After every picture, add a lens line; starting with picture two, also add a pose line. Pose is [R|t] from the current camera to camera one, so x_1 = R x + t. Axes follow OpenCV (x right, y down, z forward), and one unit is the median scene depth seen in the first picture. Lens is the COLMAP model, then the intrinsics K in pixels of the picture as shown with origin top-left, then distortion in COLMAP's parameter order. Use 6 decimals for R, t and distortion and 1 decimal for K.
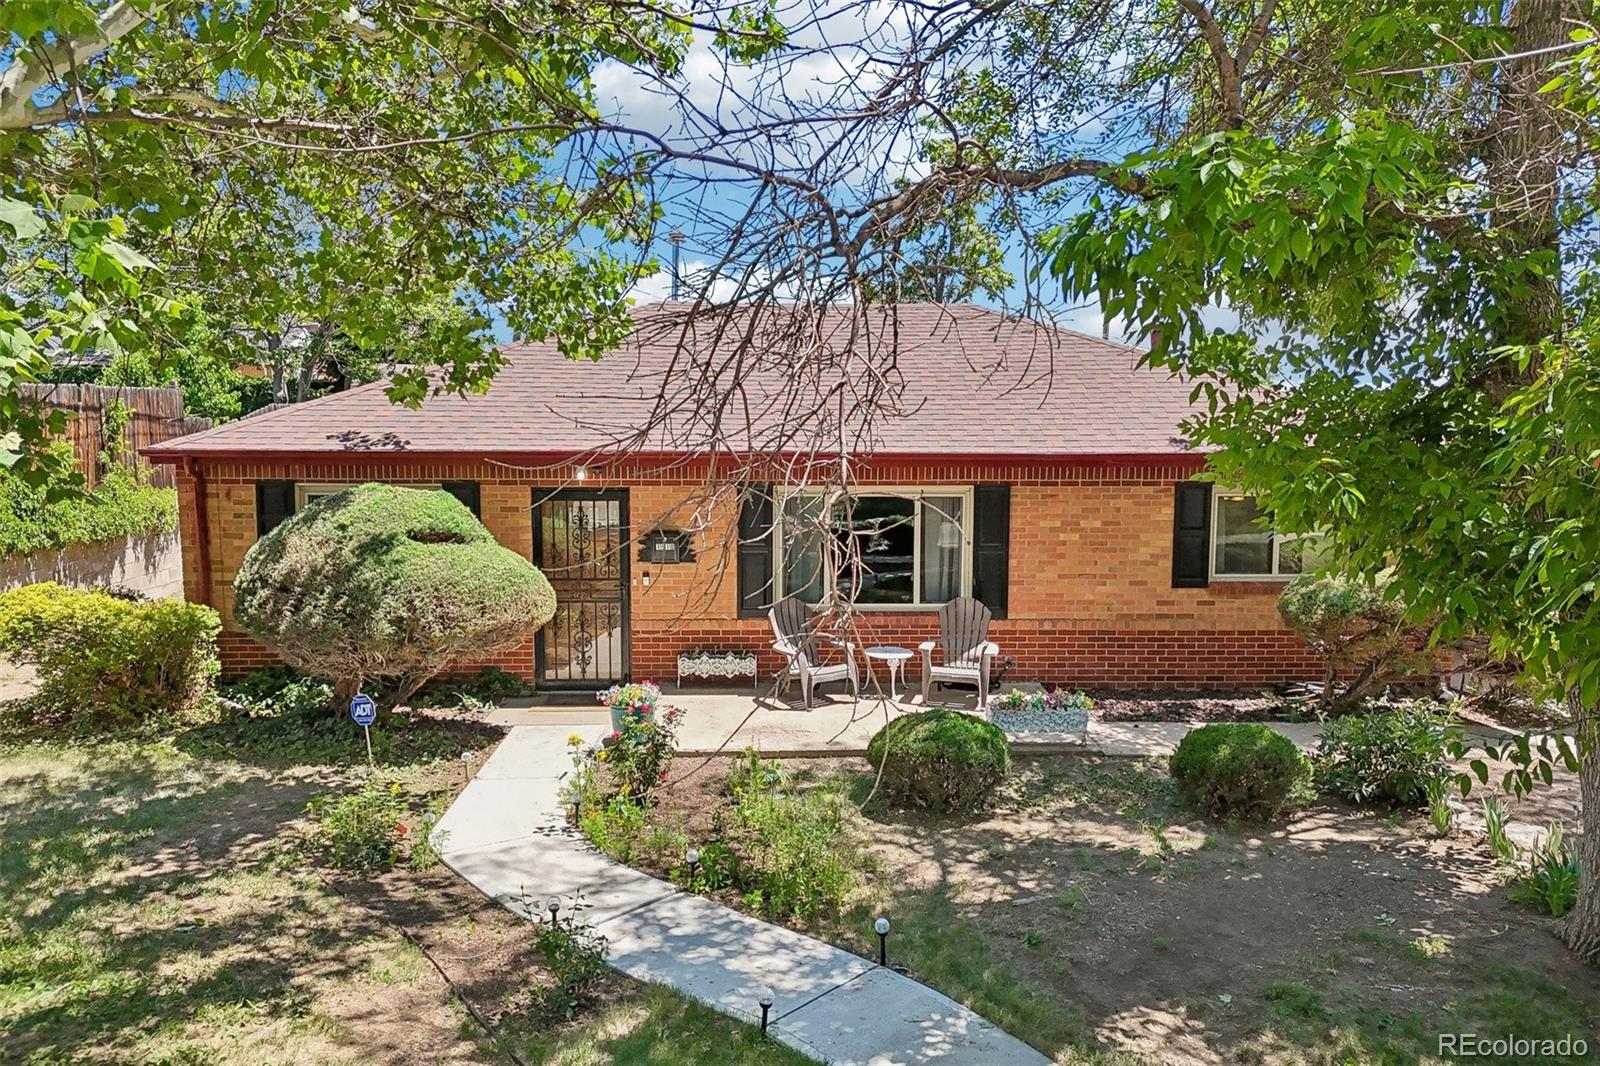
lens RADIAL K [[1155.3, 0, 800.0], [0, 1155.3, 534.4], [0, 0, 1]] dist [0.047985, -0.013897]
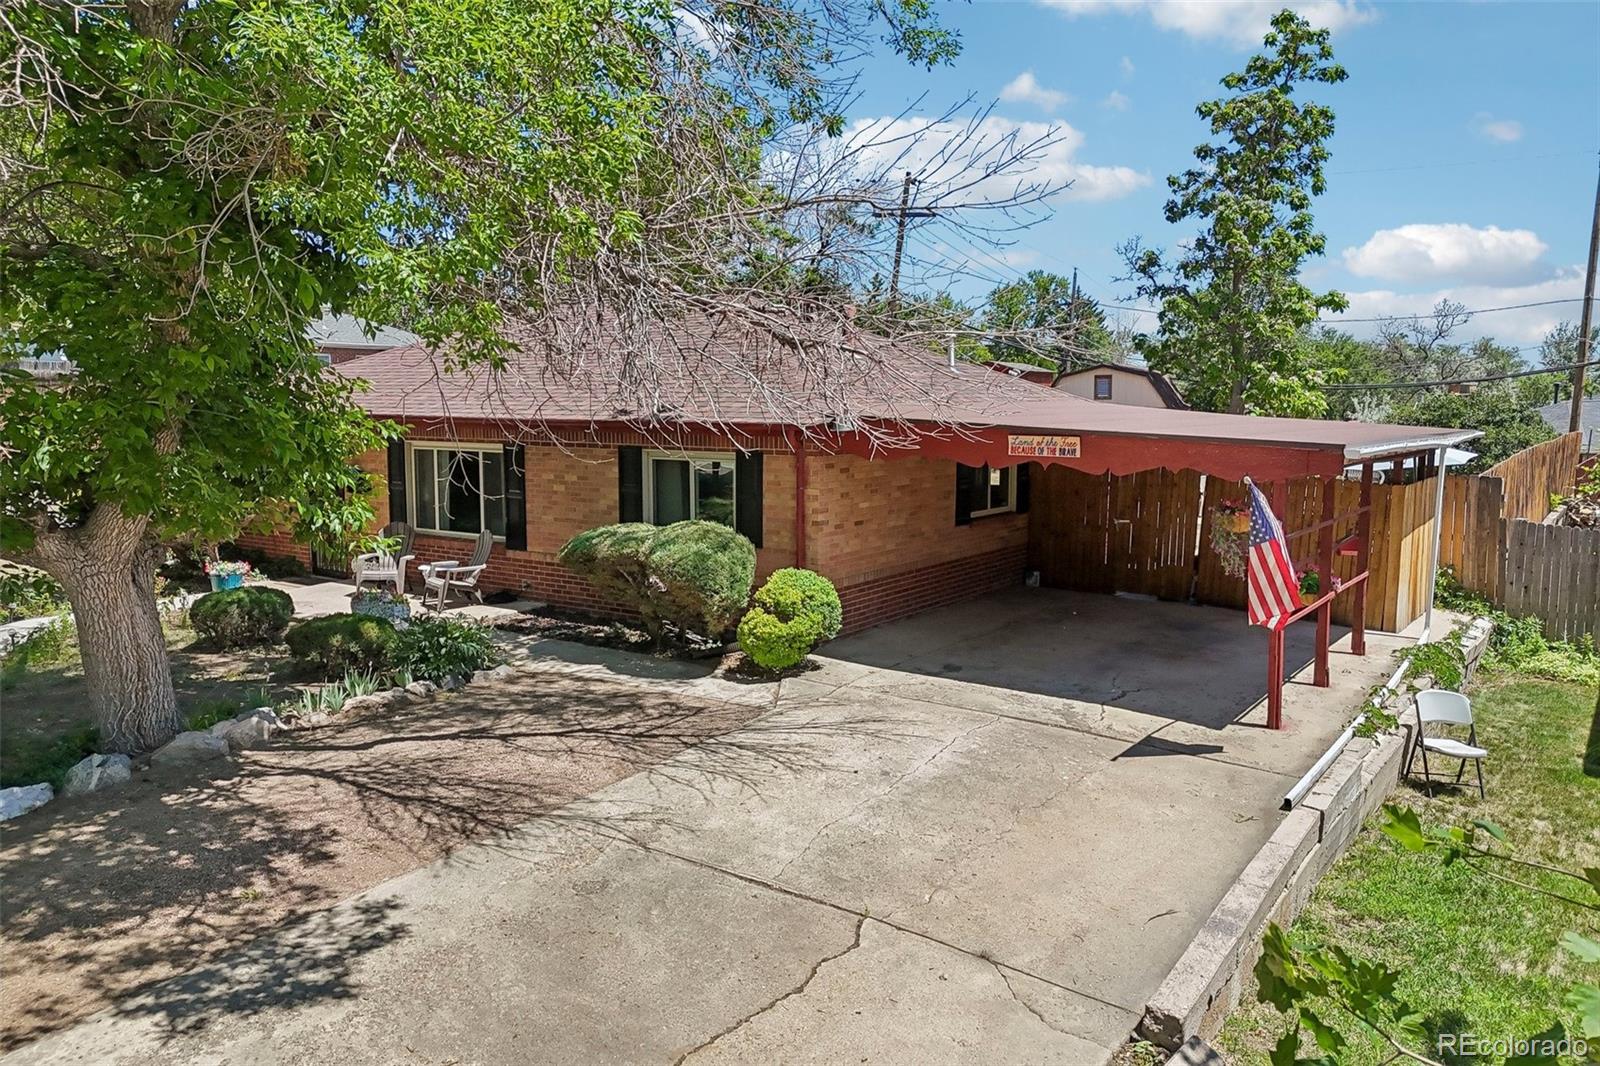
lens RADIAL K [[1155.3, 0, 799.8], [0, 1155.3, 533.5], [0, 0, 1]] dist [0.047985, -0.013897]
pose [[0.799784, 0.068120, -0.596410, 1.174961], [-0.065588, 0.997509, 0.025979, 0.001690], [0.596694, 0.018340, 0.802260, 0.166478]]
